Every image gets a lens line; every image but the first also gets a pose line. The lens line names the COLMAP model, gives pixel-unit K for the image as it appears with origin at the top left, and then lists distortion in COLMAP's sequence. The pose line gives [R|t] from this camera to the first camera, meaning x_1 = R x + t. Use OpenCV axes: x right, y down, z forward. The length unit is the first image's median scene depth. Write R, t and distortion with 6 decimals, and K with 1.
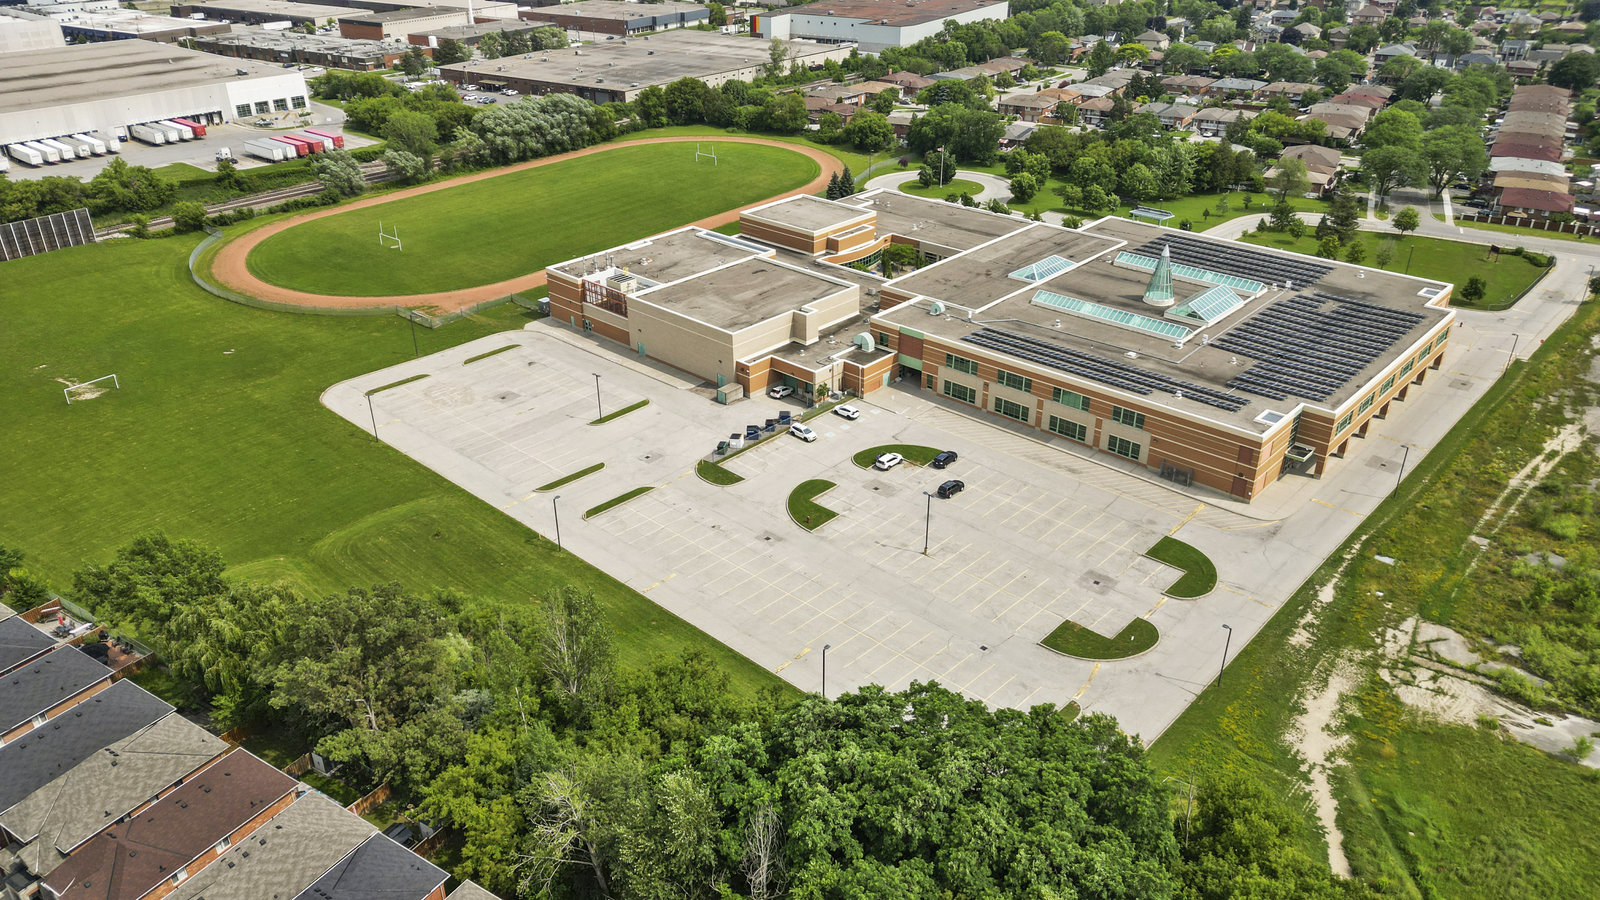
lens RADIAL K [[1114.5, 0, 804.2], [0, 1114.5, 455.7], [0, 0, 1]] dist [0.073119, -0.086425]
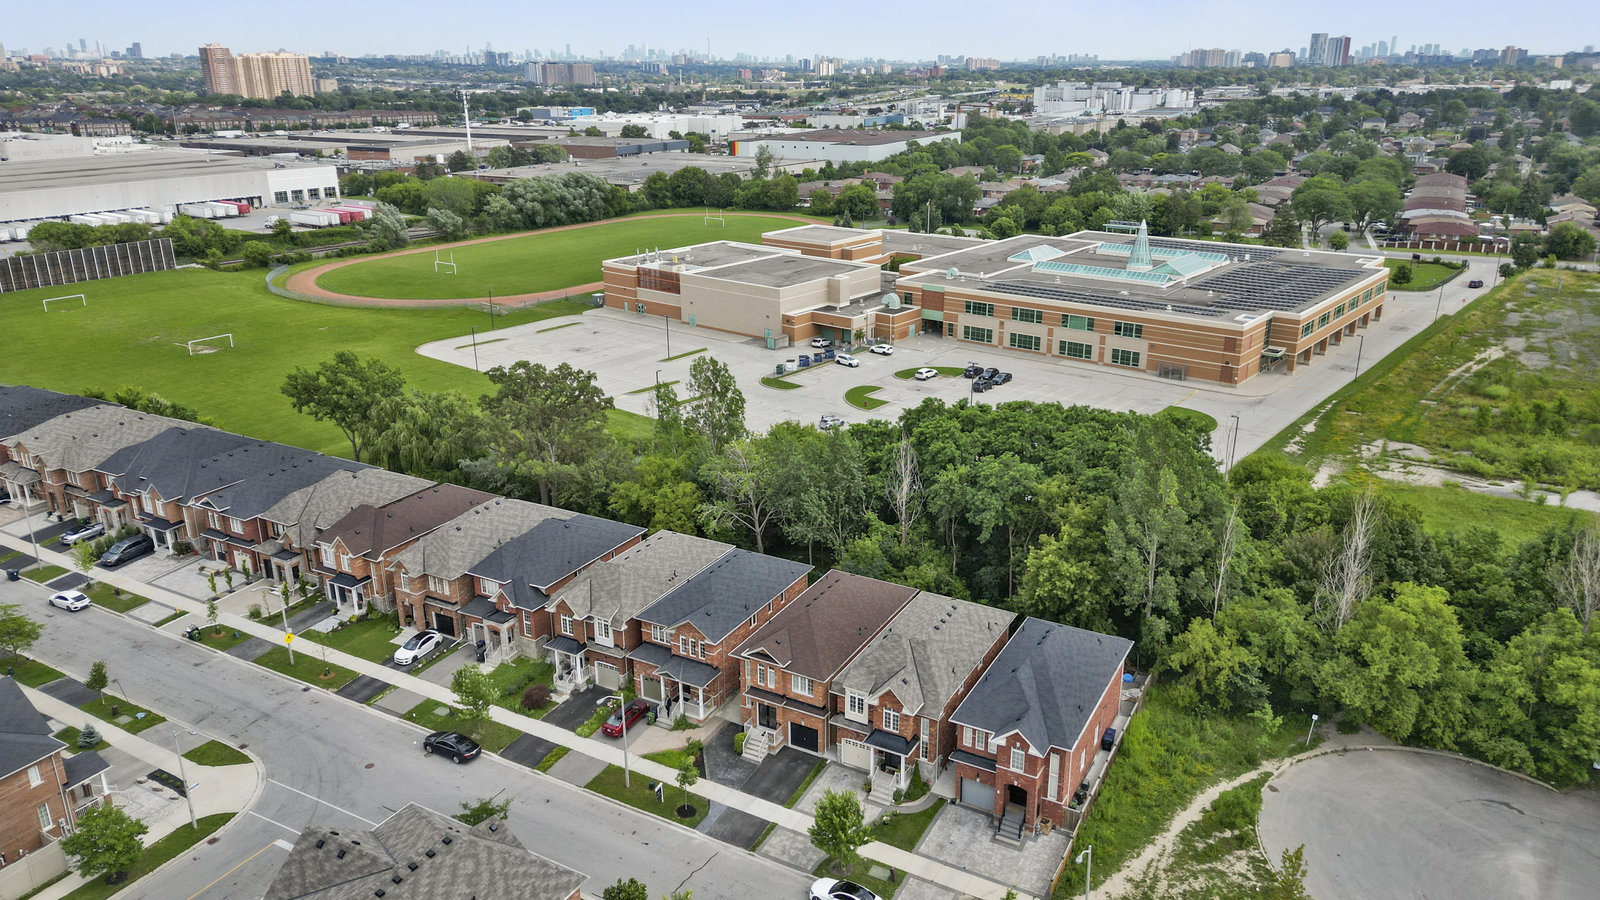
lens RADIAL K [[1114.5, 0, 804.2], [0, 1114.5, 455.7], [0, 0, 1]] dist [0.073119, -0.086425]
pose [[0.998834, -0.019641, 0.044104, -0.091748], [0.025924, 0.988836, -0.146733, 0.227007], [-0.040730, 0.147705, 0.988192, -0.114564]]
